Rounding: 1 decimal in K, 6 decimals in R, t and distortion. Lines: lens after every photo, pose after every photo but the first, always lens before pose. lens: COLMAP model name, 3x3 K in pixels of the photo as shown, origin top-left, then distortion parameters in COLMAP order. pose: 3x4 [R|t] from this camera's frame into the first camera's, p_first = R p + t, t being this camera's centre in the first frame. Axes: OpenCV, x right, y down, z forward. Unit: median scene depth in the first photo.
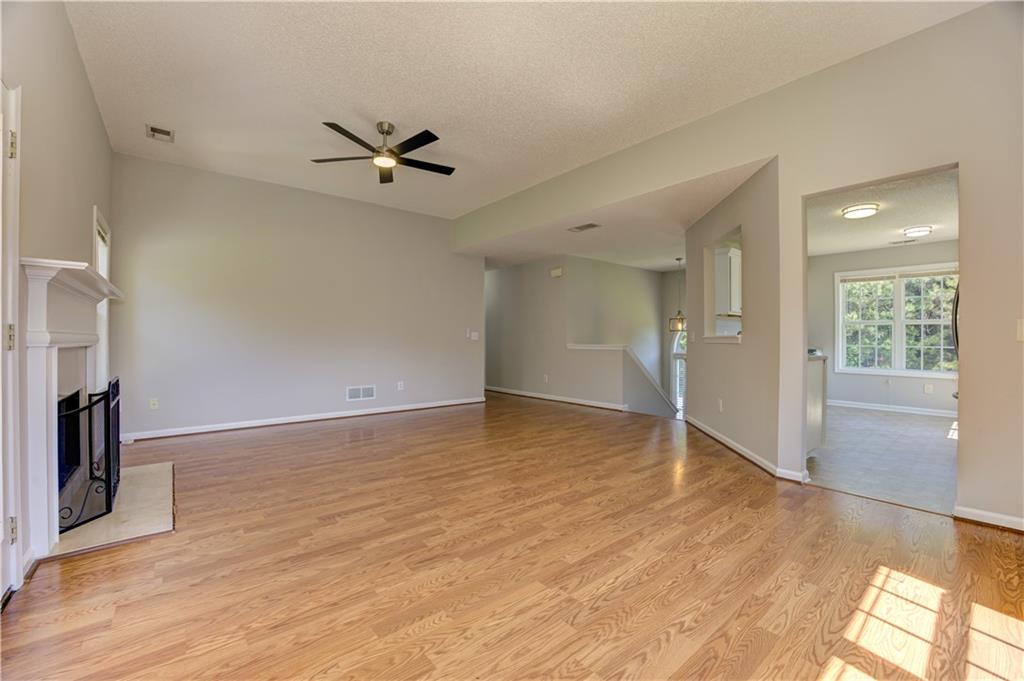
lens RADIAL K [[406.8, 0, 515.9], [0, 406.8, 341.4], [0, 0, 1]] dist [-0.015563, 0.000044]
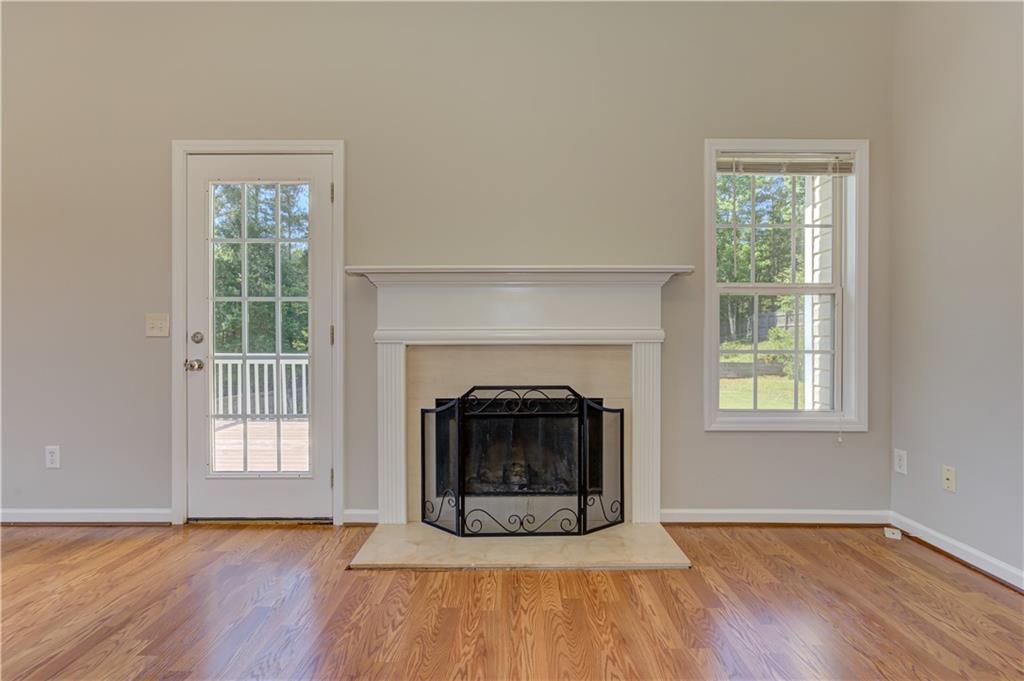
lens RADIAL K [[487.1, 0, 519.4], [0, 487.1, 341.0], [0, 0, 1]] dist [0.001590, 0.000212]
pose [[-0.659277, -0.002014, -0.751898, -0.276687], [-0.001898, 0.999998, -0.001013, 0.002169], [0.751898, 0.000759, -0.659279, 1.636687]]
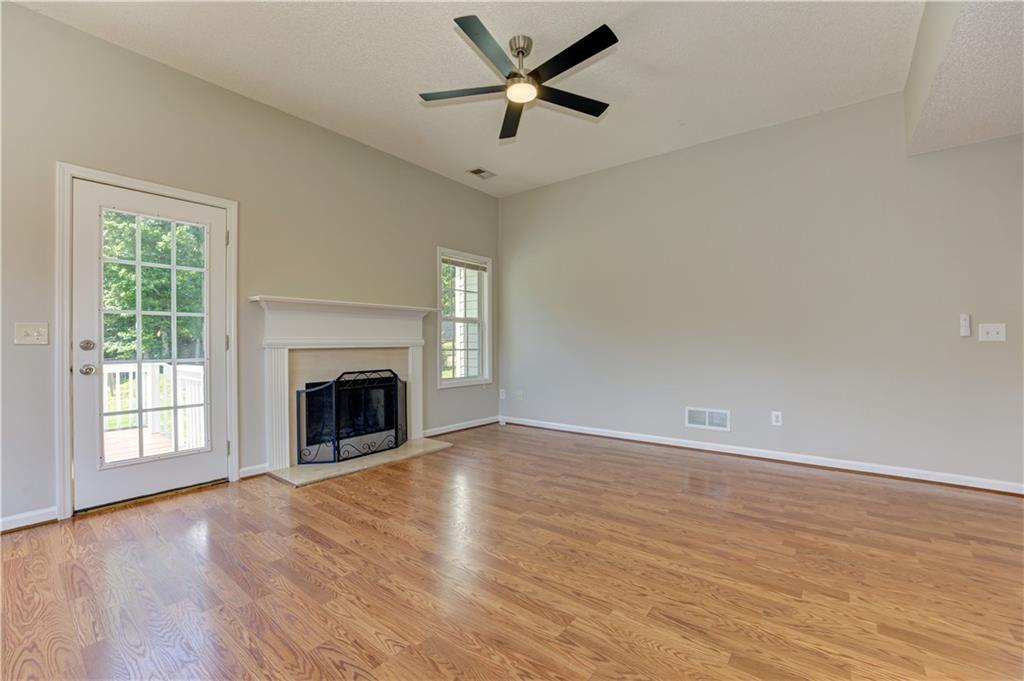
lens RADIAL K [[429.2, 0, 532.9], [0, 429.2, 341.1], [0, 0, 1]] dist [-0.044172, 0.013764]
pose [[0.216626, -0.005203, -0.976241, 0.601930], [0.003405, 0.999984, -0.004574, -0.007002], [0.976249, -0.002333, 0.216640, 1.243953]]
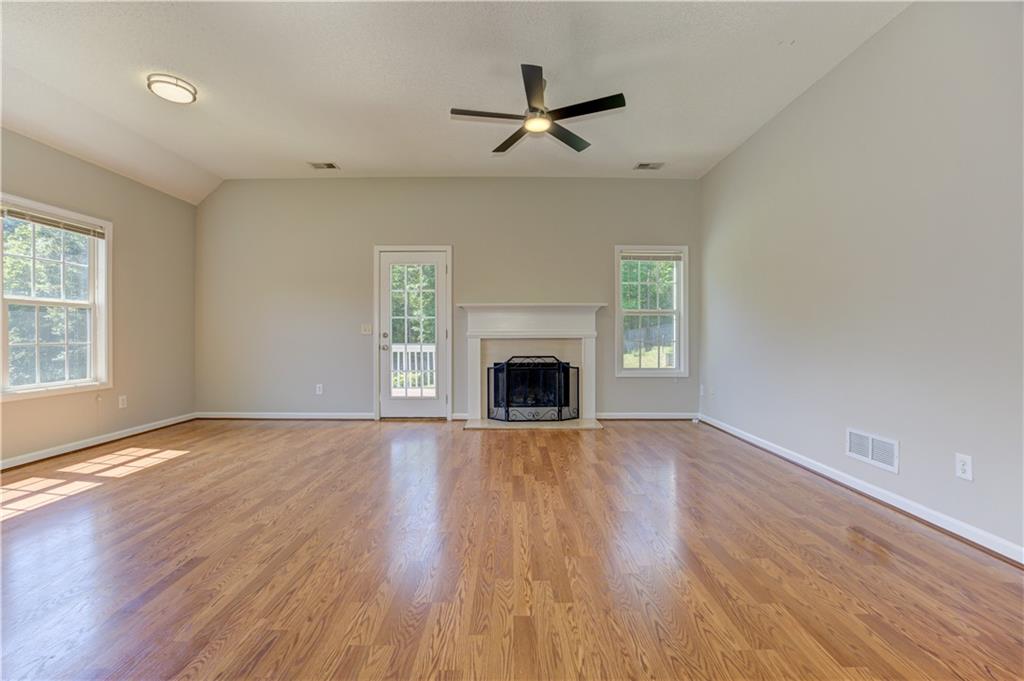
lens RADIAL K [[462.7, 0, 518.1], [0, 462.7, 336.2], [0, 0, 1]] dist [-0.035278, 0.000552]
pose [[-0.658754, 0.000937, -0.752358, 0.630320], [-0.001040, 0.999997, 0.002156, -0.006041], [0.752358, 0.002203, -0.658751, 2.343065]]
